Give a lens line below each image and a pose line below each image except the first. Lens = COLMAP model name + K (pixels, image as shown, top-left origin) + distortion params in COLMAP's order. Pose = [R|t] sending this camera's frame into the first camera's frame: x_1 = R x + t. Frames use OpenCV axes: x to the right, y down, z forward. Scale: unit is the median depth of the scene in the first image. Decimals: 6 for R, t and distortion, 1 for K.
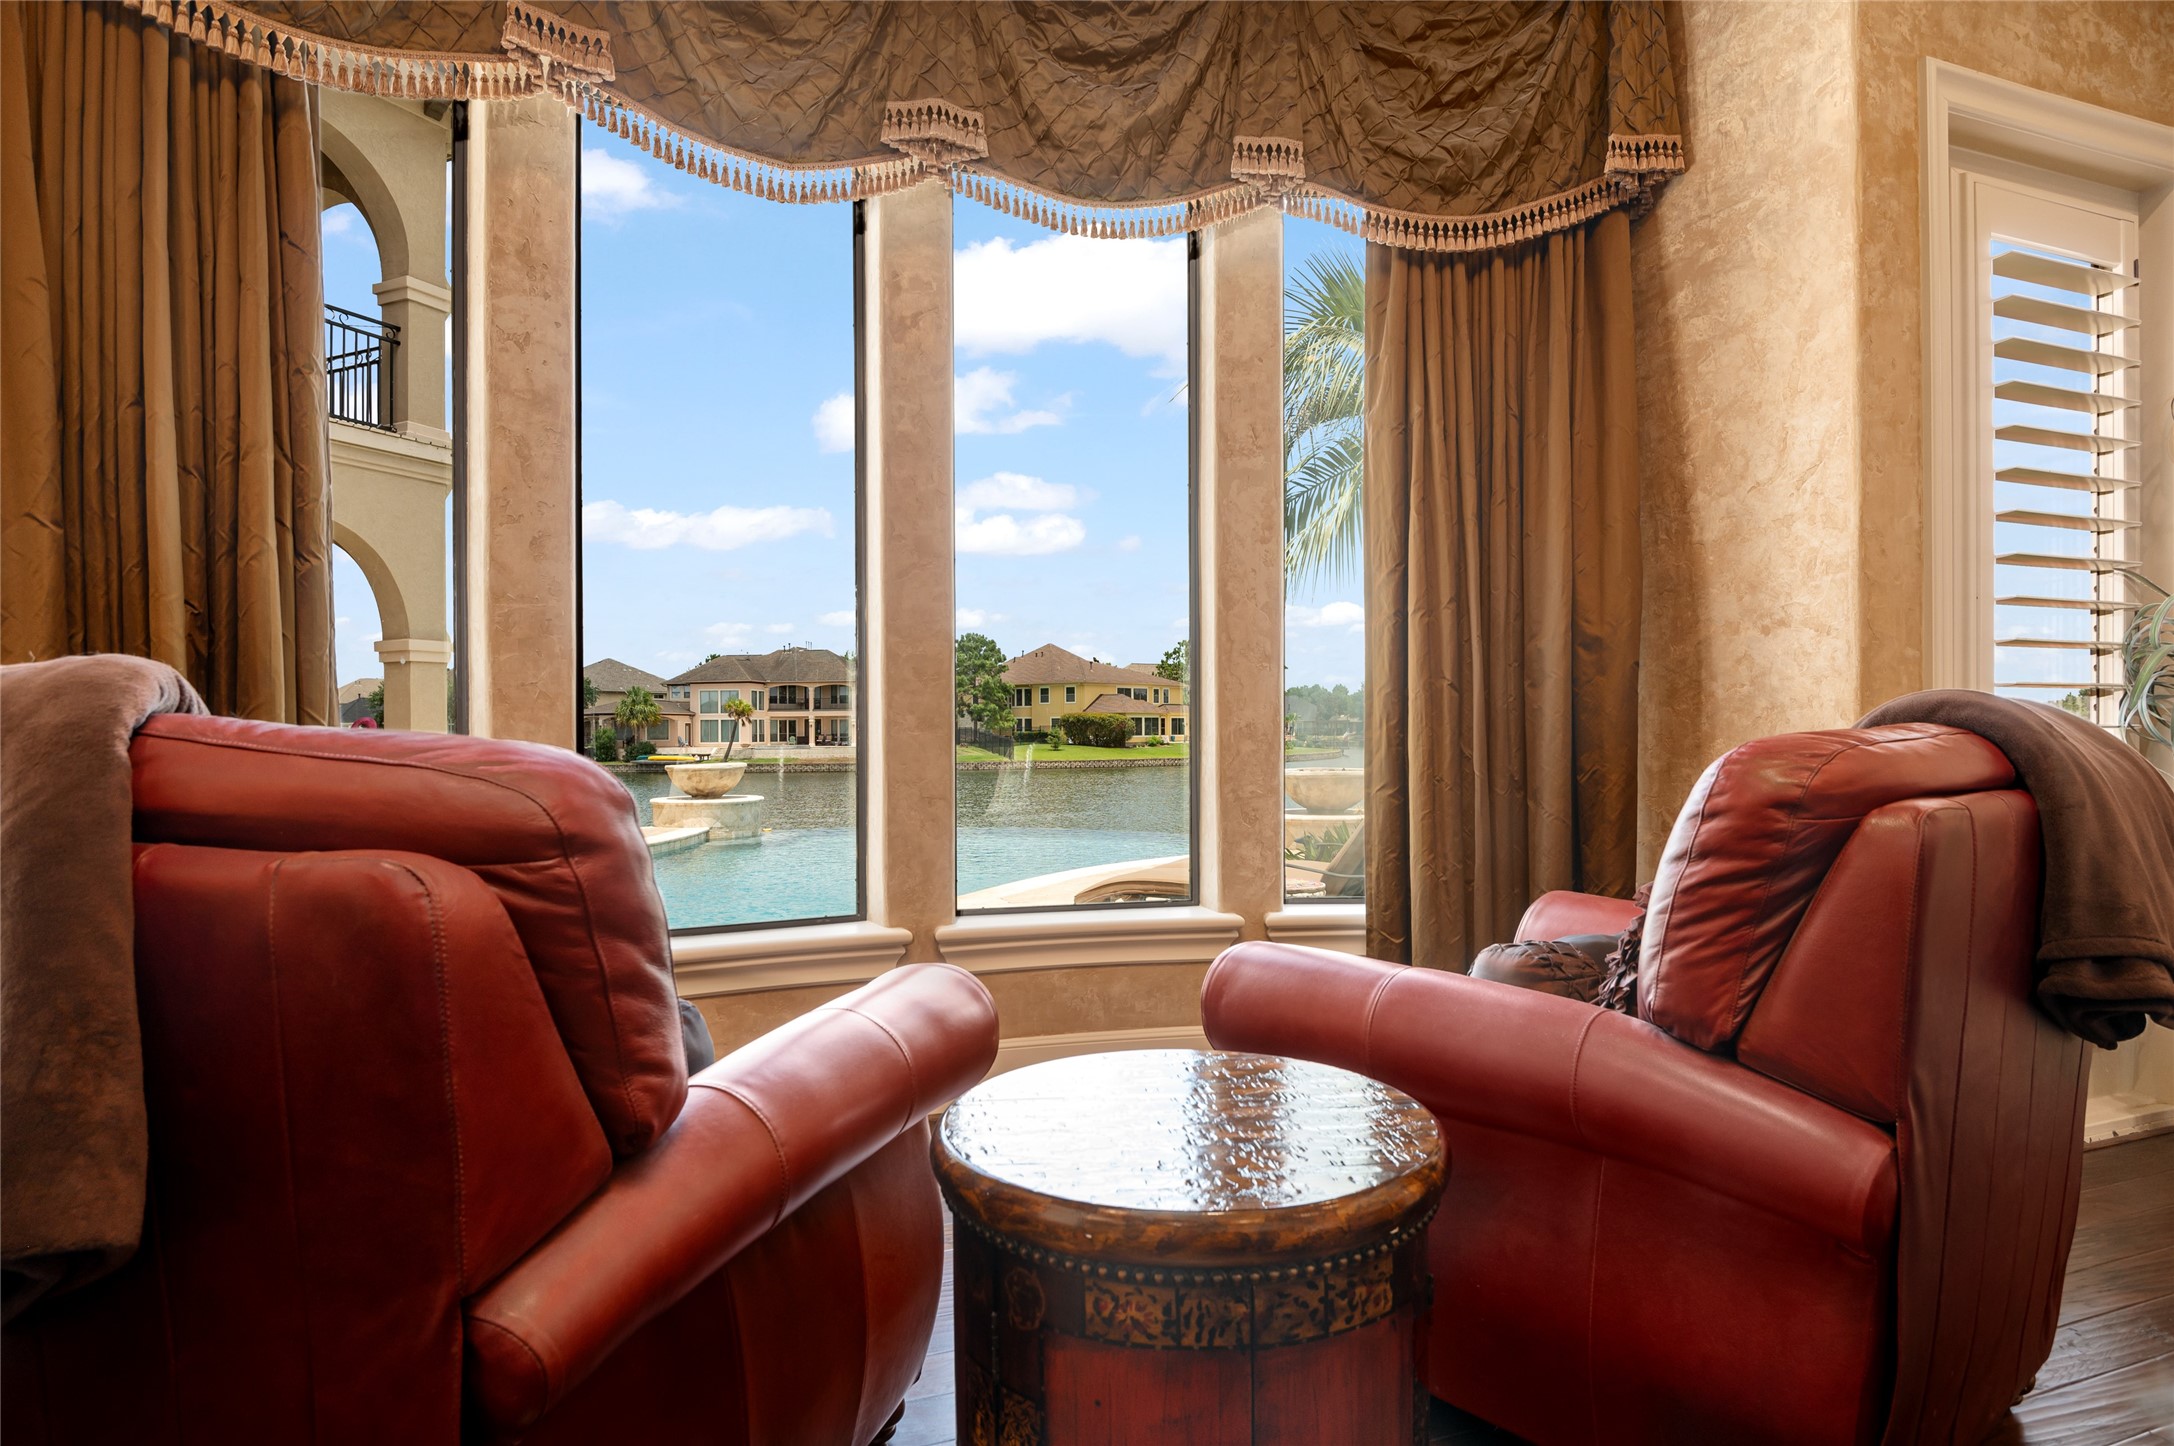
lens RADIAL K [[1239.9, 0, 1088.2], [0, 1239.9, 734.1], [0, 0, 1]] dist [-0.015129, -0.002671]
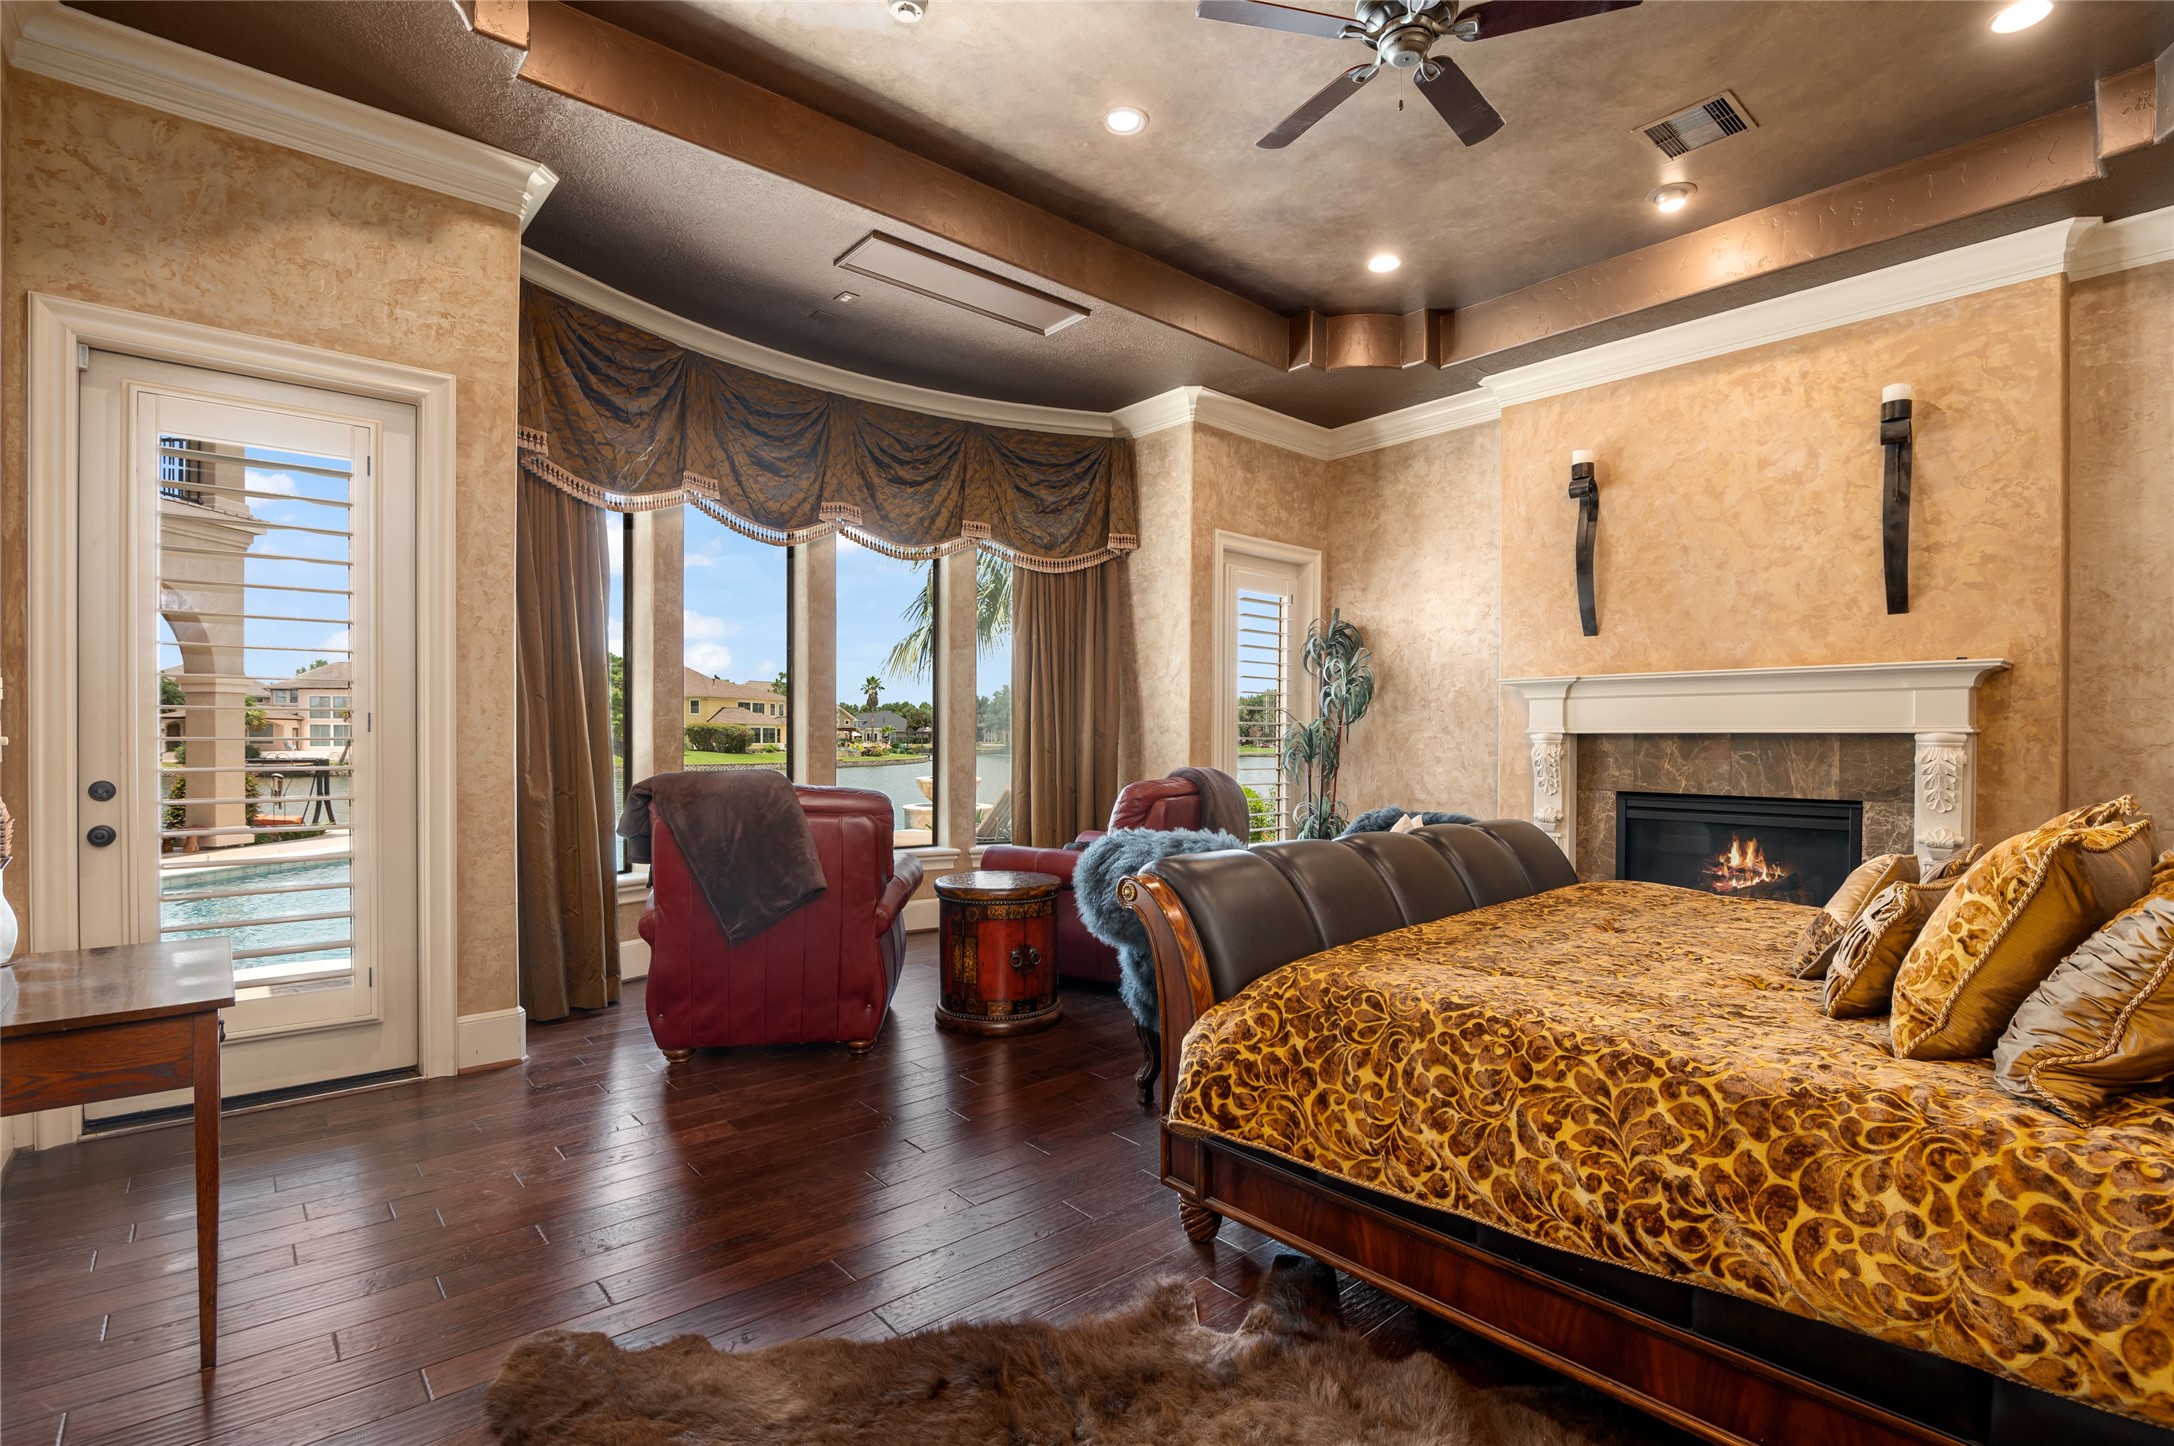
lens RADIAL K [[1004.2, 0, 1082.1], [0, 1004.2, 734.5], [0, 0, 1]] dist [-0.013715, -0.000122]
pose [[0.937648, 0.010465, 0.347429, -0.339148], [-0.007612, 0.999925, -0.009574, -0.054902], [-0.347503, 0.006333, 0.937657, -0.905239]]
